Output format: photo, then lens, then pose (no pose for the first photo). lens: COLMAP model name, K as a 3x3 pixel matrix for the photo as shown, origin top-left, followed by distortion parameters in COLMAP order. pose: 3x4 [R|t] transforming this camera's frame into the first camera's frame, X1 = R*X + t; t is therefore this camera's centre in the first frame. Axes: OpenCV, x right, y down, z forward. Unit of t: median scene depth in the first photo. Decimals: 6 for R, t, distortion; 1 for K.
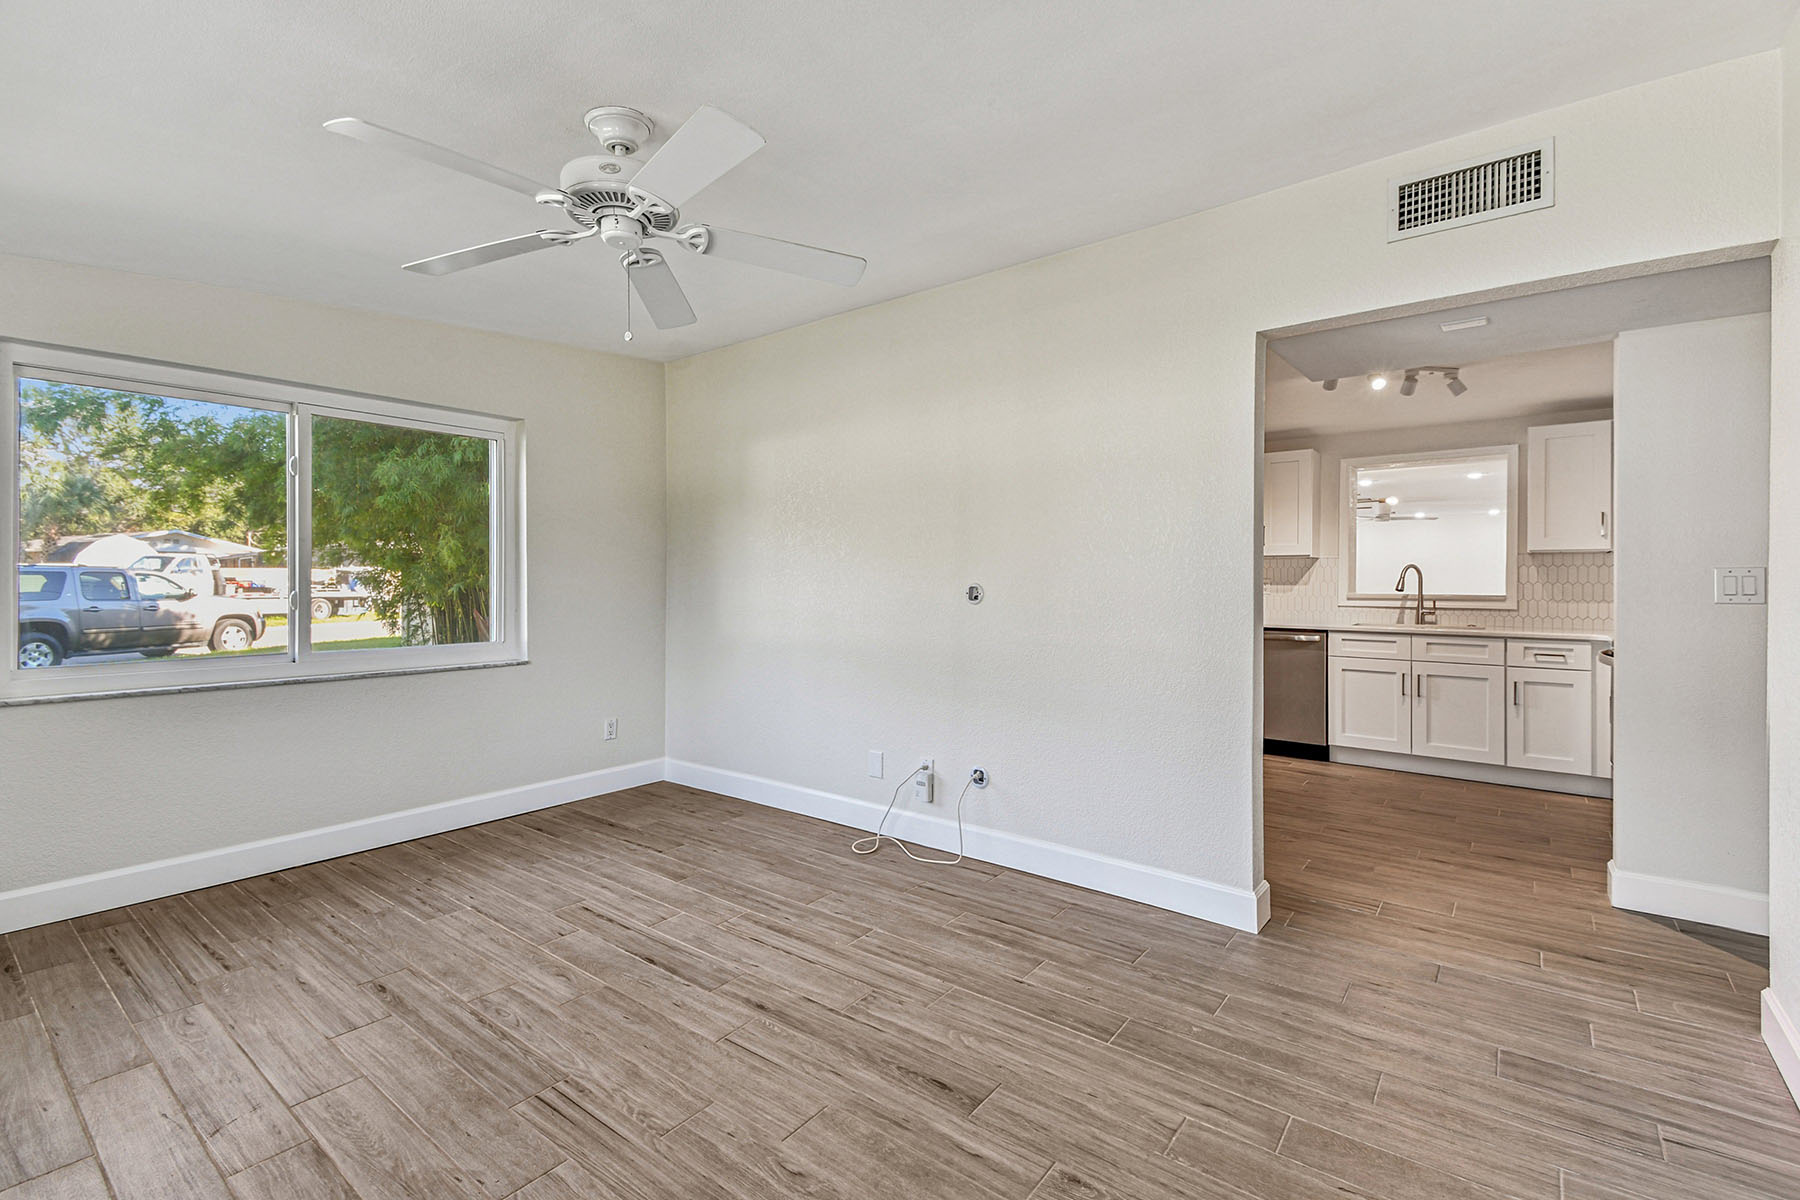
lens RADIAL K [[796.2, 0, 897.0], [0, 796.2, 596.5], [0, 0, 1]] dist [0.053615, -0.028295]
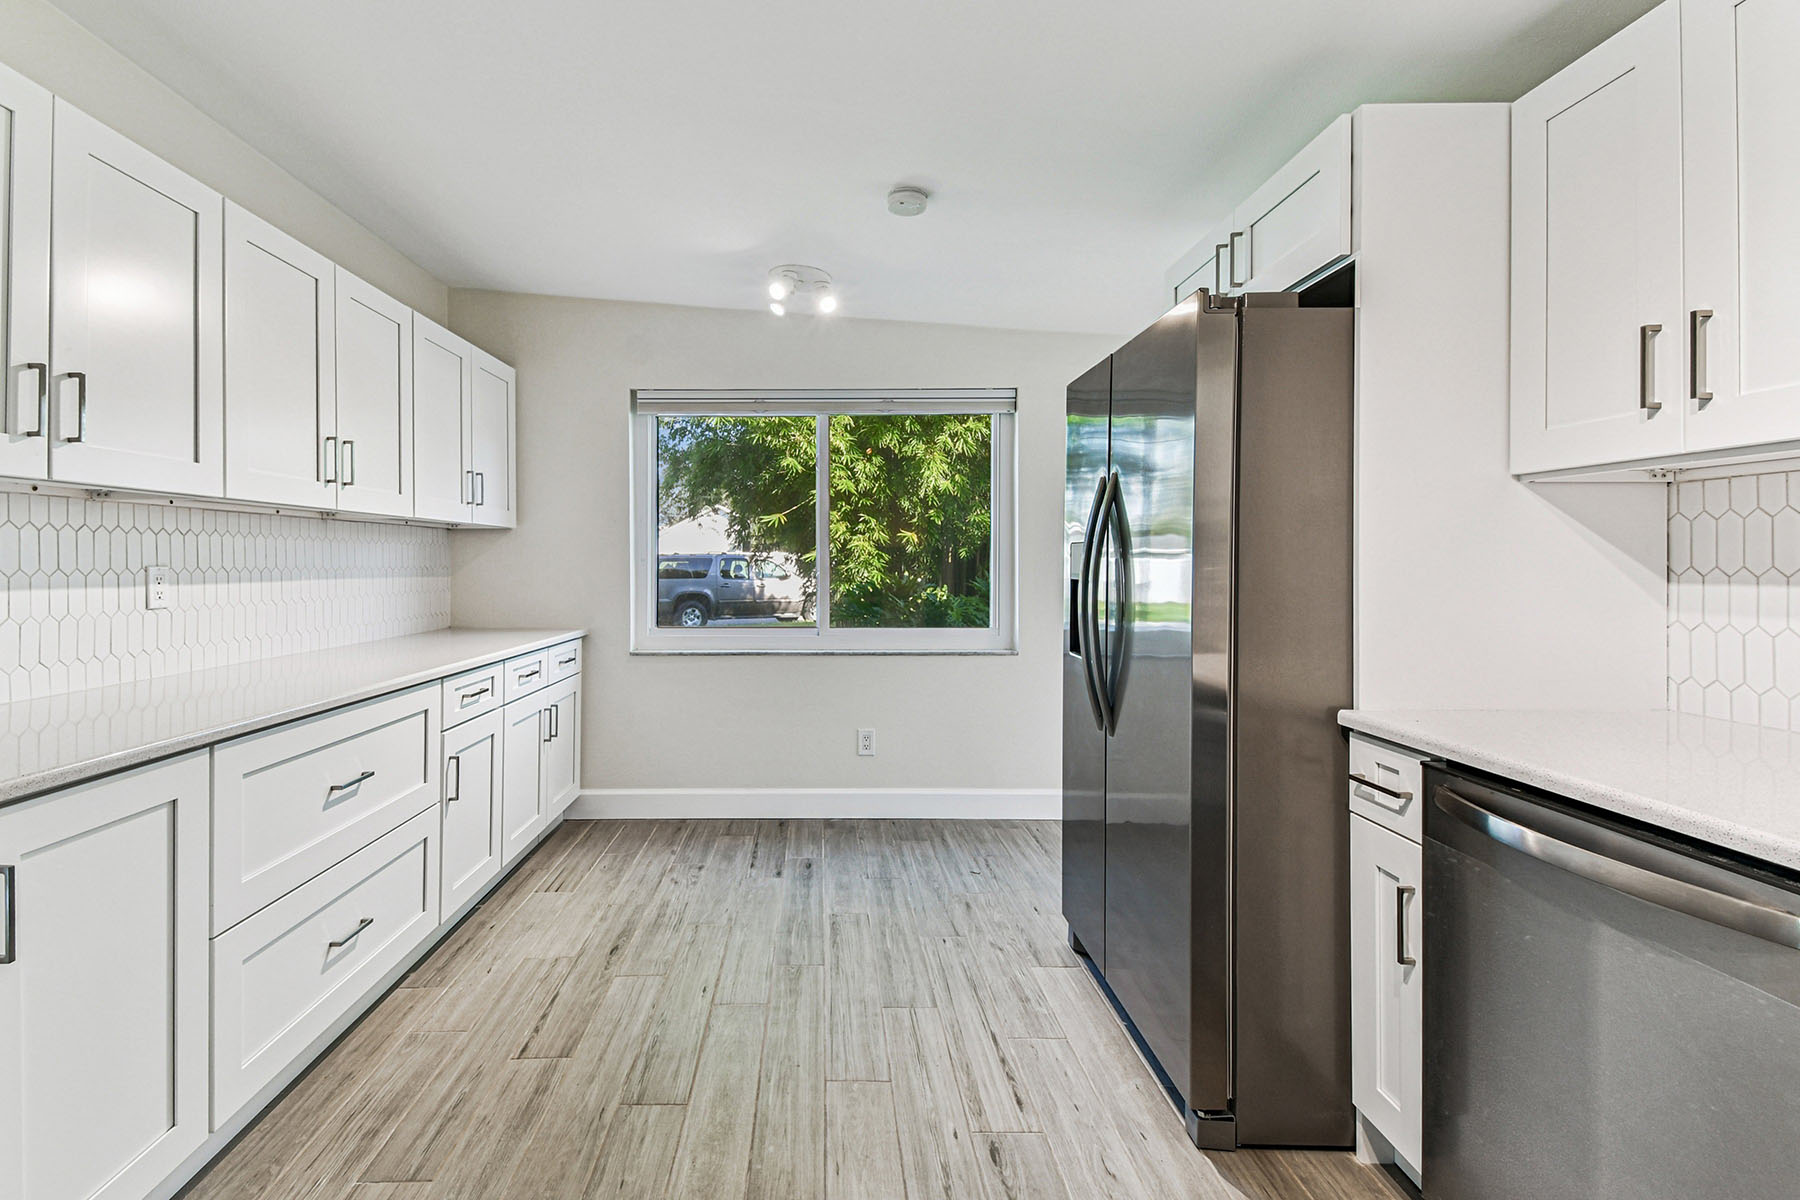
lens RADIAL K [[810.4, 0, 819.6], [0, 810.4, 570.7], [0, 0, 1]] dist [0.016203, -0.000340]
pose [[0.605972, 0.003522, -0.795479, 0.537842], [-0.012425, 0.999910, -0.005038, -0.016139], [0.795389, 0.012937, 0.605961, 0.753575]]
